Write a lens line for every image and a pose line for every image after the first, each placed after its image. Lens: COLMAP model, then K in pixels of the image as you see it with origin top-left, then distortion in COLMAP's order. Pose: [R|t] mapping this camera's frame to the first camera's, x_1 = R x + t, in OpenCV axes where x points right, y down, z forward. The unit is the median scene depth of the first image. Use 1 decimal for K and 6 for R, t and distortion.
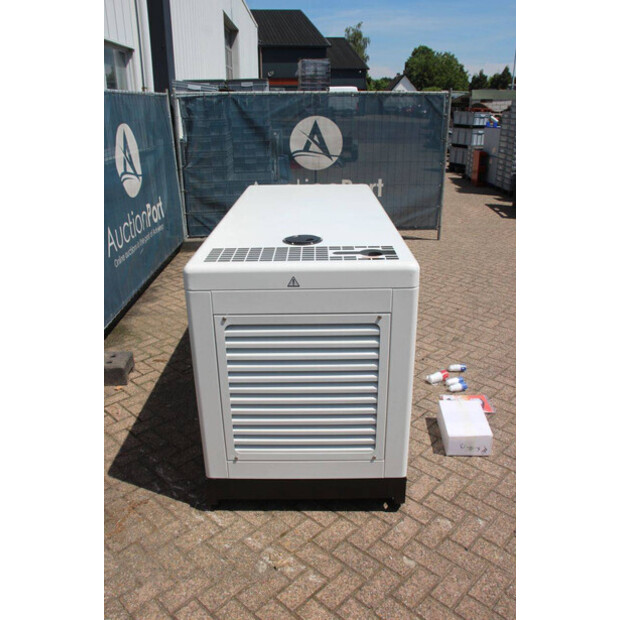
lens RADIAL K [[534.2, 0, 311.4], [0, 534.2, 311.1], [0, 0, 1]] dist [-0.148382, 0.130762]
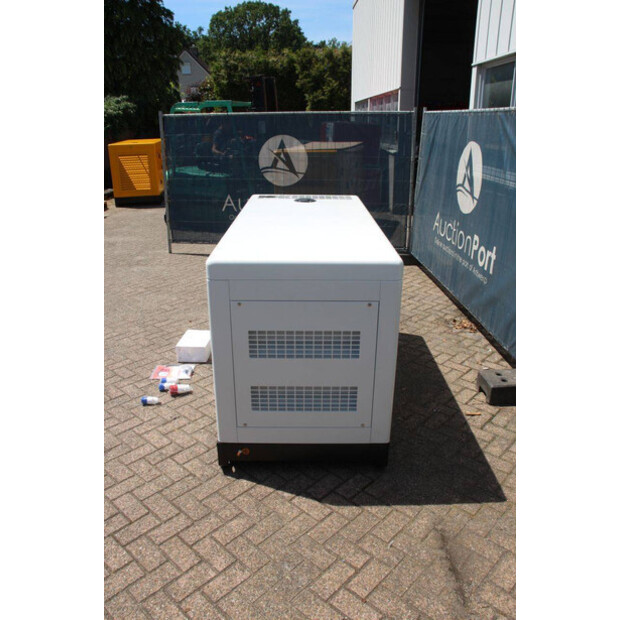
lens RADIAL K [[509.0, 0, 313.2], [0, 509.0, 304.1], [0, 0, 1]] dist [-0.101001, 0.018234]
pose [[-0.999696, 0.009798, -0.022632, -0.000951], [-0.007589, 0.750936, 0.660331, -0.950153], [0.023466, 0.660302, -0.750634, 2.382044]]
